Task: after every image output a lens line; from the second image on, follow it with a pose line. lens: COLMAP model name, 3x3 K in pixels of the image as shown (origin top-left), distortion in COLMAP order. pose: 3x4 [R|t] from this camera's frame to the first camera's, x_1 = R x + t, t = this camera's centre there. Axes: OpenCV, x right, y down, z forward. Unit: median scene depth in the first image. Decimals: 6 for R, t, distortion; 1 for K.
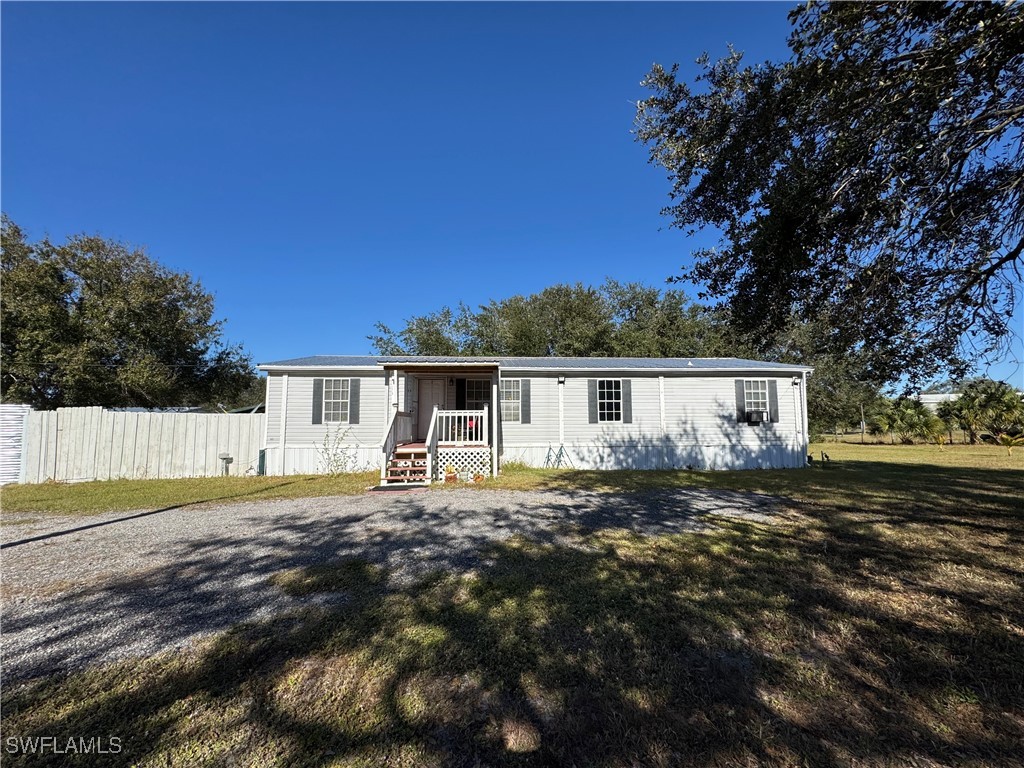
lens RADIAL K [[408.3, 0, 513.0], [0, 408.3, 375.5], [0, 0, 1]] dist [-0.005099, 0.000671]
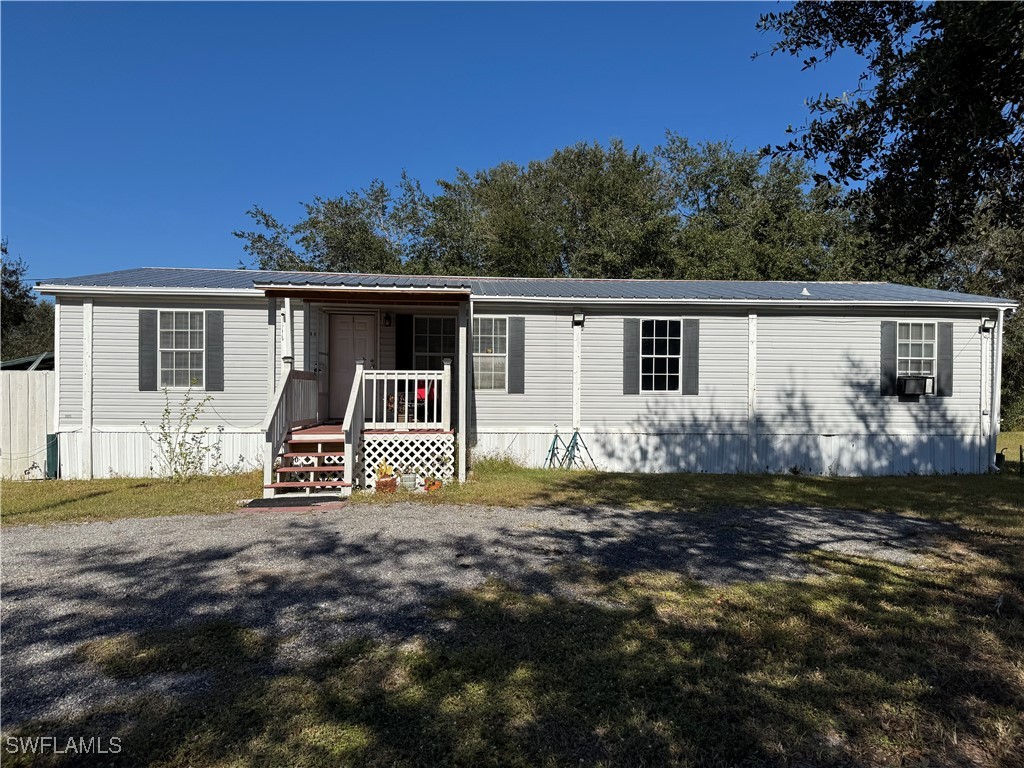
lens RADIAL K [[717.0, 0, 513.2], [0, 717.0, 373.7], [0, 0, 1]] dist [0.049809, -0.064090]
pose [[0.999696, 0.011576, 0.021771, 0.005696], [-0.013568, 0.995511, 0.093665, -0.005786], [-0.020589, -0.093932, 0.995366, -0.012103]]
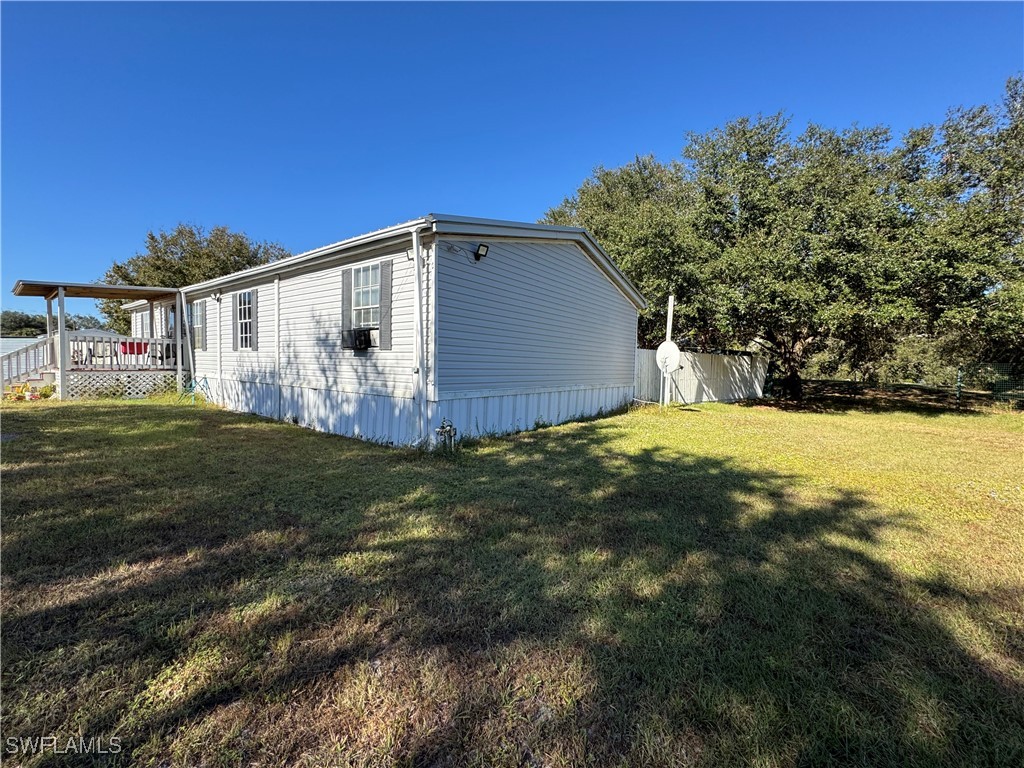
lens RADIAL K [[408.3, 0, 507.2], [0, 408.3, 383.6], [0, 0, 1]] dist [-0.005099, 0.000671]
pose [[0.779175, 0.044570, -0.625220, 1.257581], [0.043717, 0.991176, 0.125140, 0.119618], [0.625281, -0.124838, 0.770350, 0.832627]]
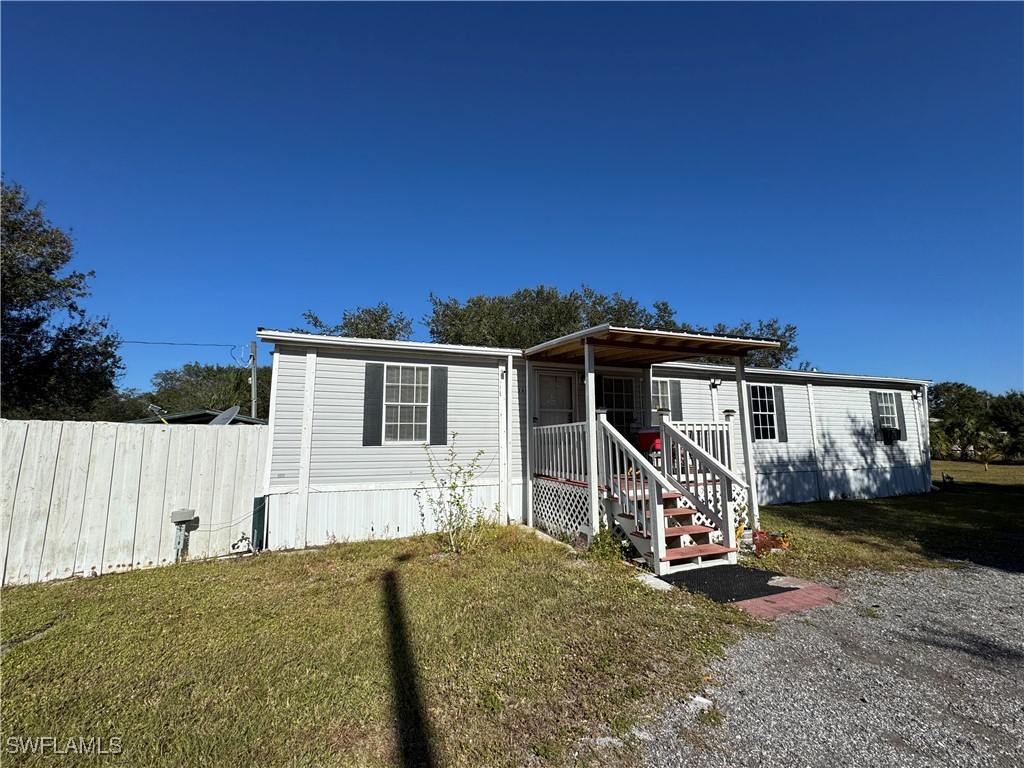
lens RADIAL K [[408.3, 0, 527.7], [0, 408.3, 377.3], [0, 0, 1]] dist [-0.005099, 0.000671]
pose [[0.956210, 0.042088, 0.289639, -0.479958], [-0.031058, 0.998610, -0.042575, 0.048150], [-0.291028, 0.031715, 0.956189, 0.443133]]
